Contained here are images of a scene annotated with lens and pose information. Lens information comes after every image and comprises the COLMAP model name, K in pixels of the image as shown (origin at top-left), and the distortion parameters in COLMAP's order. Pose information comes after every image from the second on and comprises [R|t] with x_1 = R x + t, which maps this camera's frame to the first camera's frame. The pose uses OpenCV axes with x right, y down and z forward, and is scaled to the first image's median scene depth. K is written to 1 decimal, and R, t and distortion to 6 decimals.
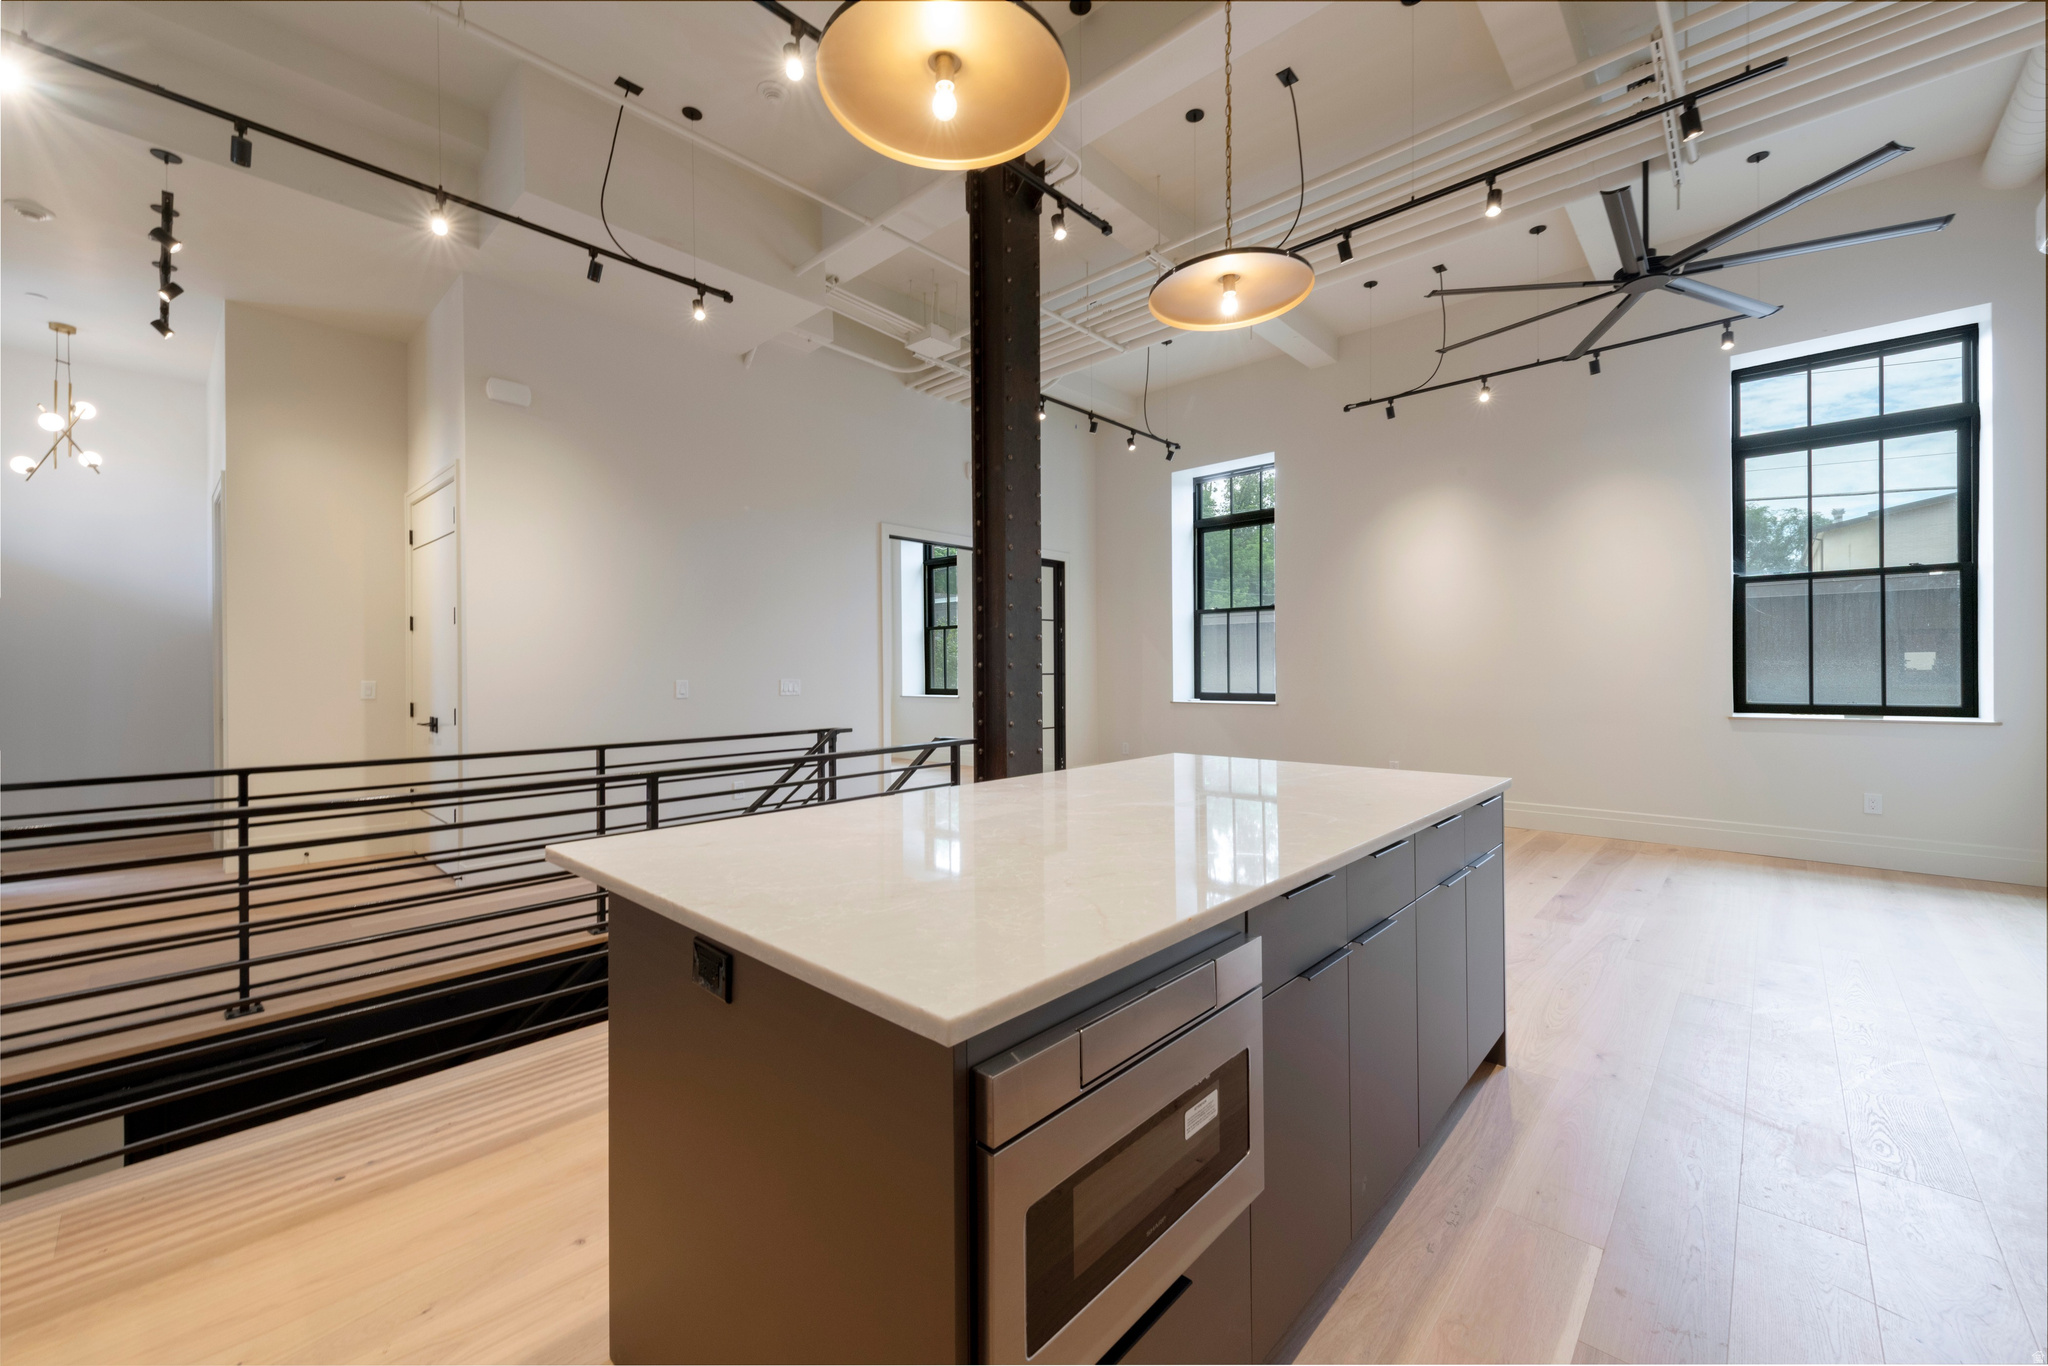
lens RADIAL K [[799.8, 0, 1016.7], [0, 799.8, 674.1], [0, 0, 1]] dist [0.005749, -0.001468]
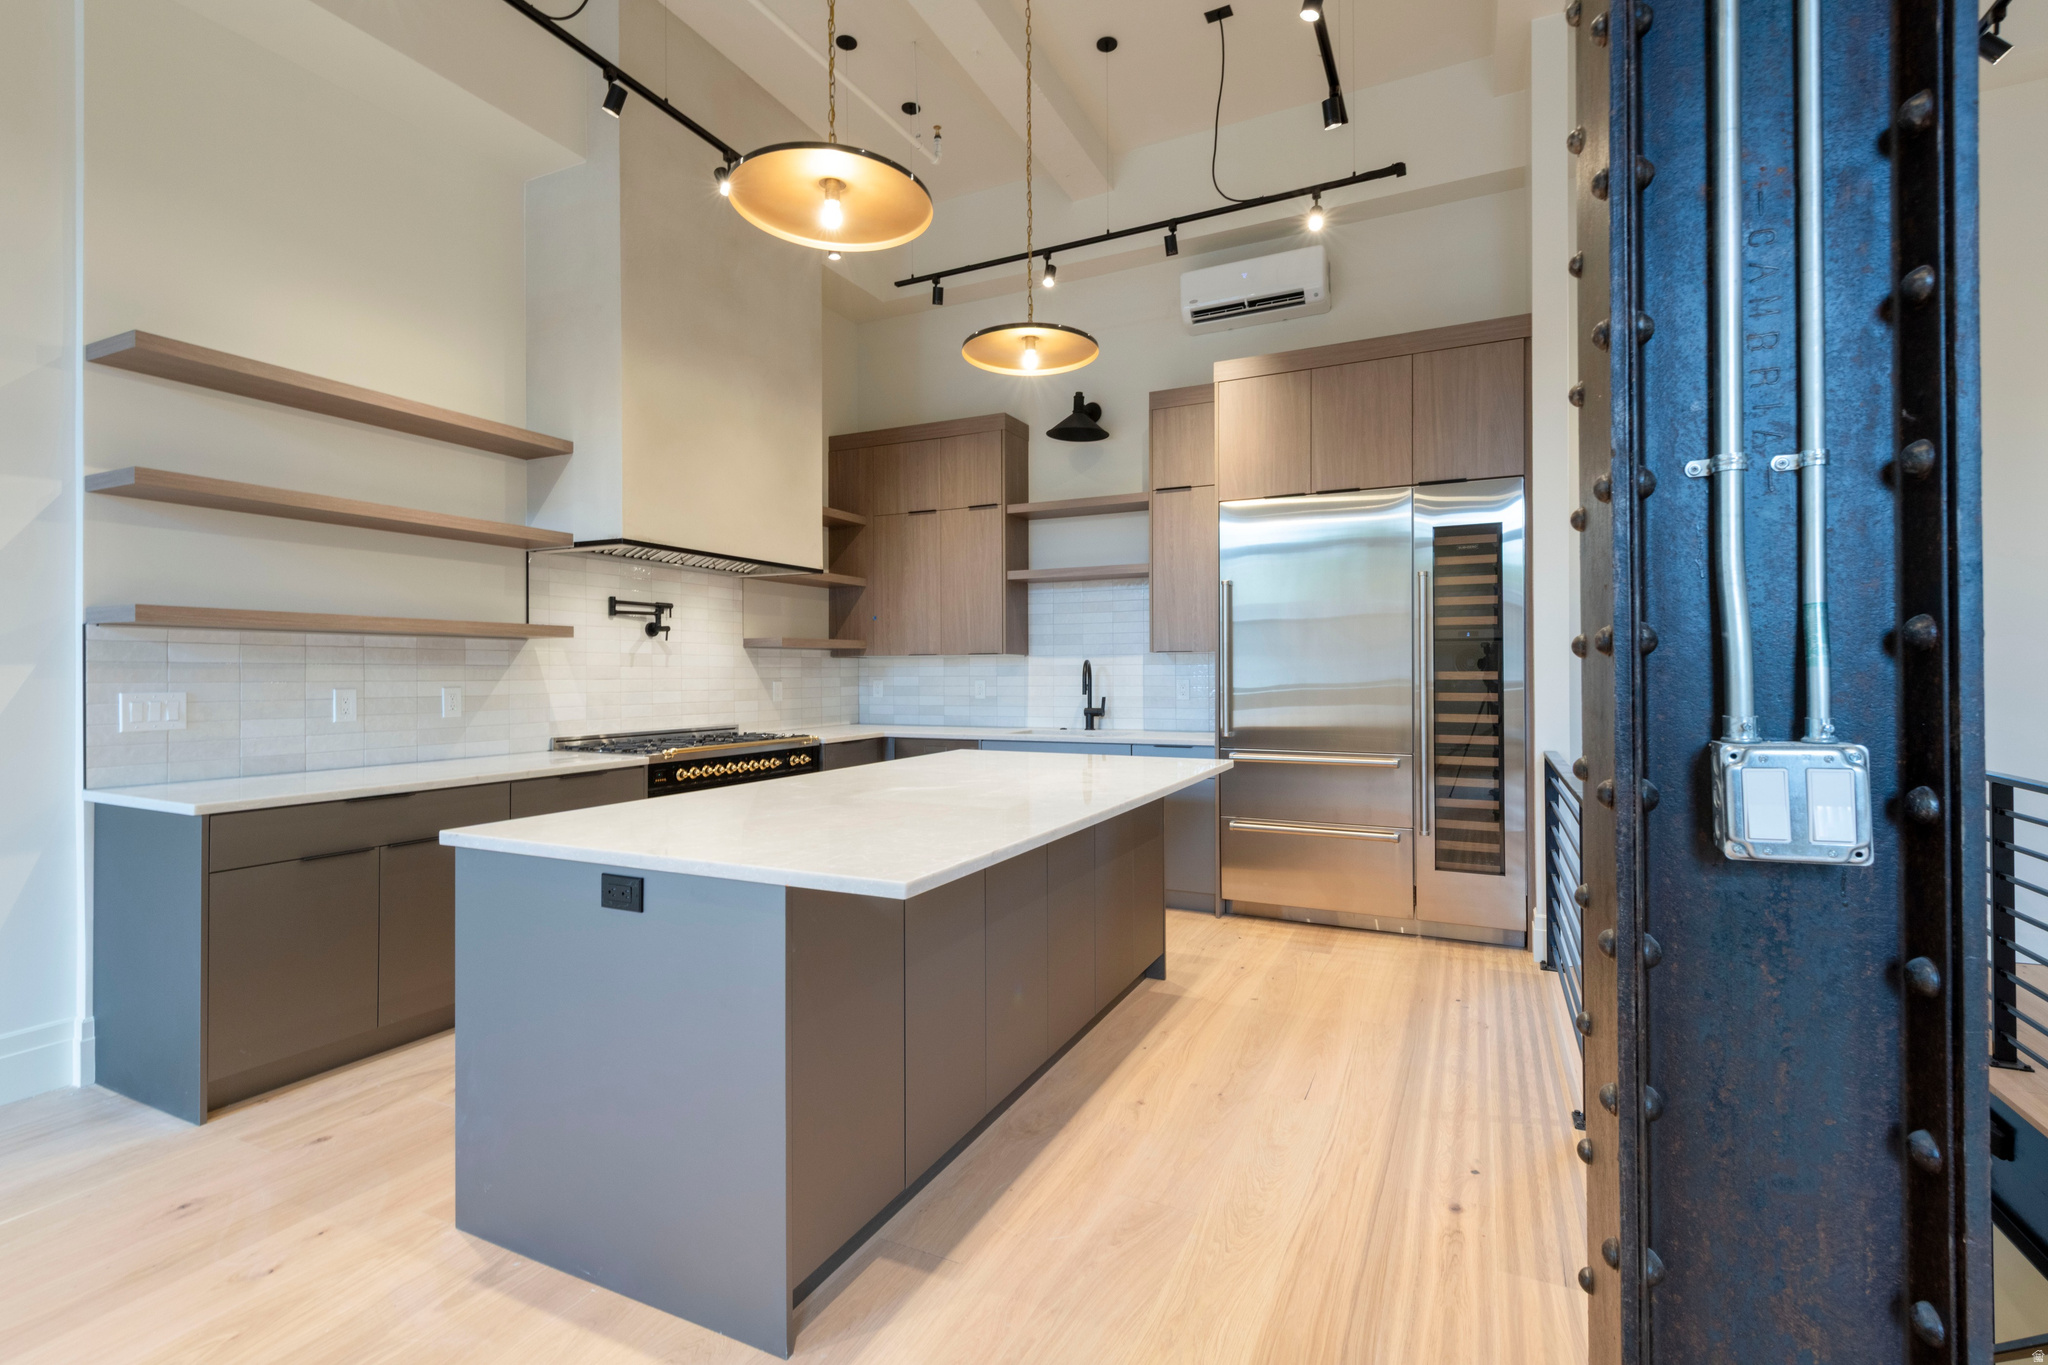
lens RADIAL K [[933.9, 0, 1032.4], [0, 933.9, 672.4], [0, 0, 1]] dist [0.005272, -0.000689]
pose [[-0.952965, 0.013142, -0.302794, 0.171577], [0.012692, 0.999913, 0.003453, -0.004427], [0.302813, -0.000552, -0.953050, 0.916444]]
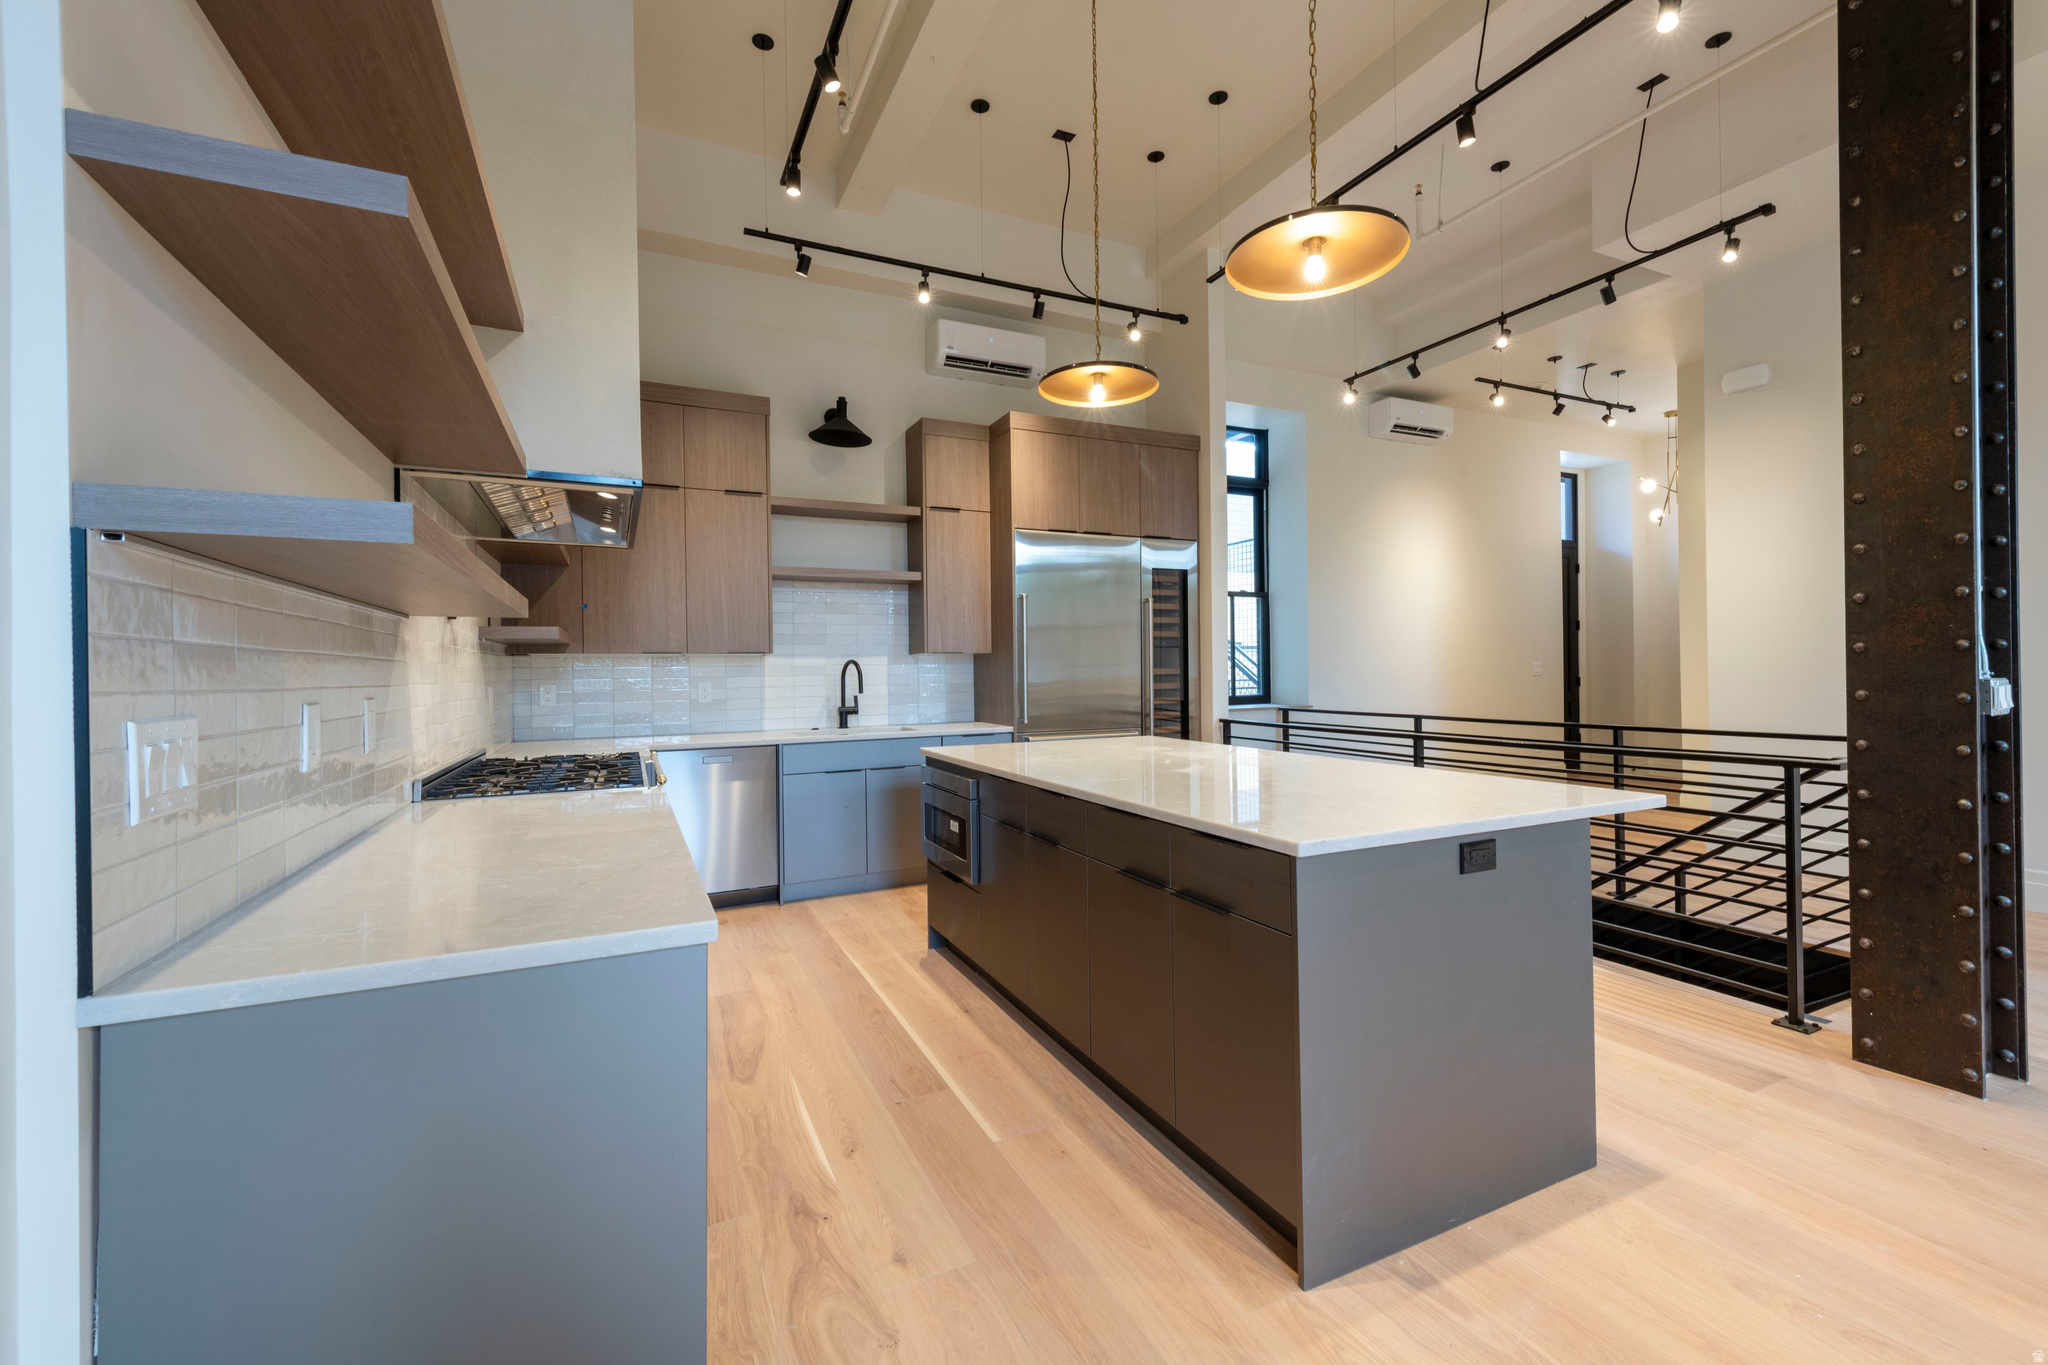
lens RADIAL K [[833.8, 0, 1029.4], [0, 833.8, 673.2], [0, 0, 1]] dist [0.005025, -0.002474]
pose [[-0.360158, 0.015833, -0.932757, 0.607425], [0.015163, 0.999823, 0.011117, -0.006295], [0.932768, -0.010139, -0.360334, 0.486303]]
